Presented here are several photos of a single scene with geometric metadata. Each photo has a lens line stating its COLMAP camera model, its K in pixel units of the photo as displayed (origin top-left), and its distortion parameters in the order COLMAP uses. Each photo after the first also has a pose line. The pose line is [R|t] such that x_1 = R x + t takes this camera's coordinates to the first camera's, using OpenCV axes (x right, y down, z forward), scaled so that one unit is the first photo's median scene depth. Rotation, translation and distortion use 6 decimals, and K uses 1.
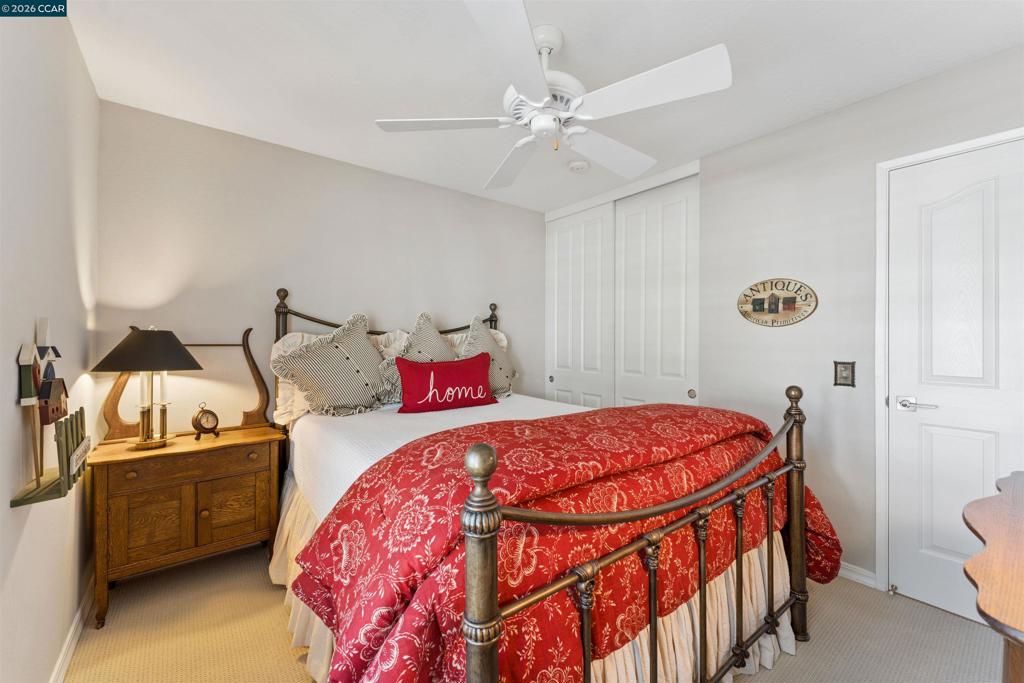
lens RADIAL K [[408.0, 0, 509.4], [0, 408.0, 339.2], [0, 0, 1]] dist [0.000521, 0.000036]
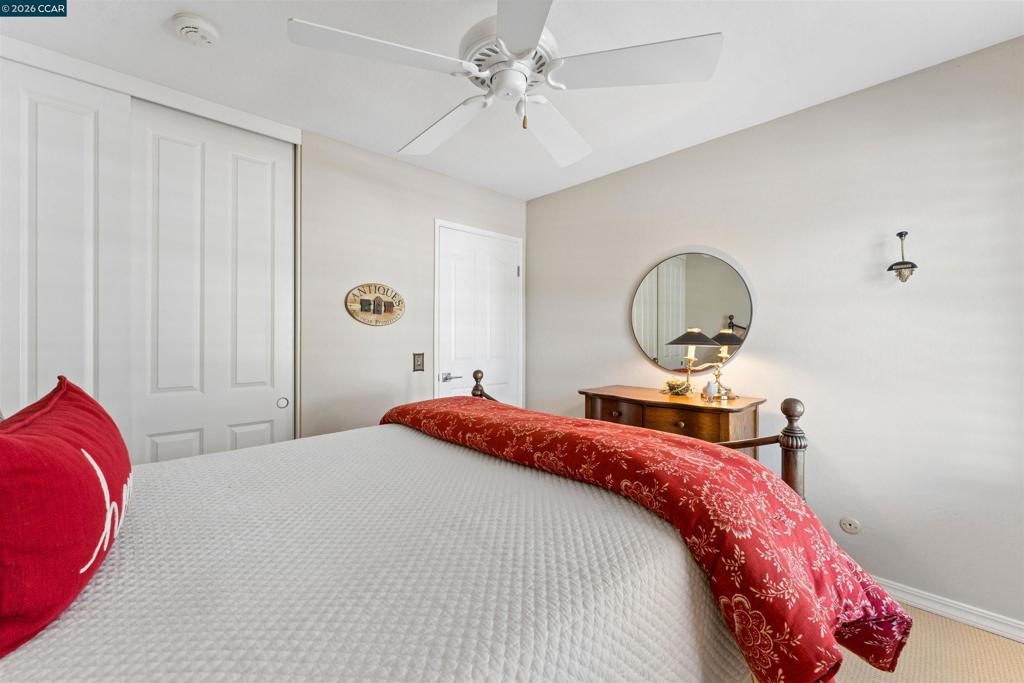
lens RADIAL K [[412.4, 0, 512.0], [0, 412.4, 341.5], [0, 0, 1]] dist [-0.000276, -0.000023]
pose [[-0.095950, -0.012928, 0.995302, -0.491912], [0.001265, 0.999913, 0.013110, -0.002116], [-0.995385, 0.002517, -0.095925, 0.687780]]
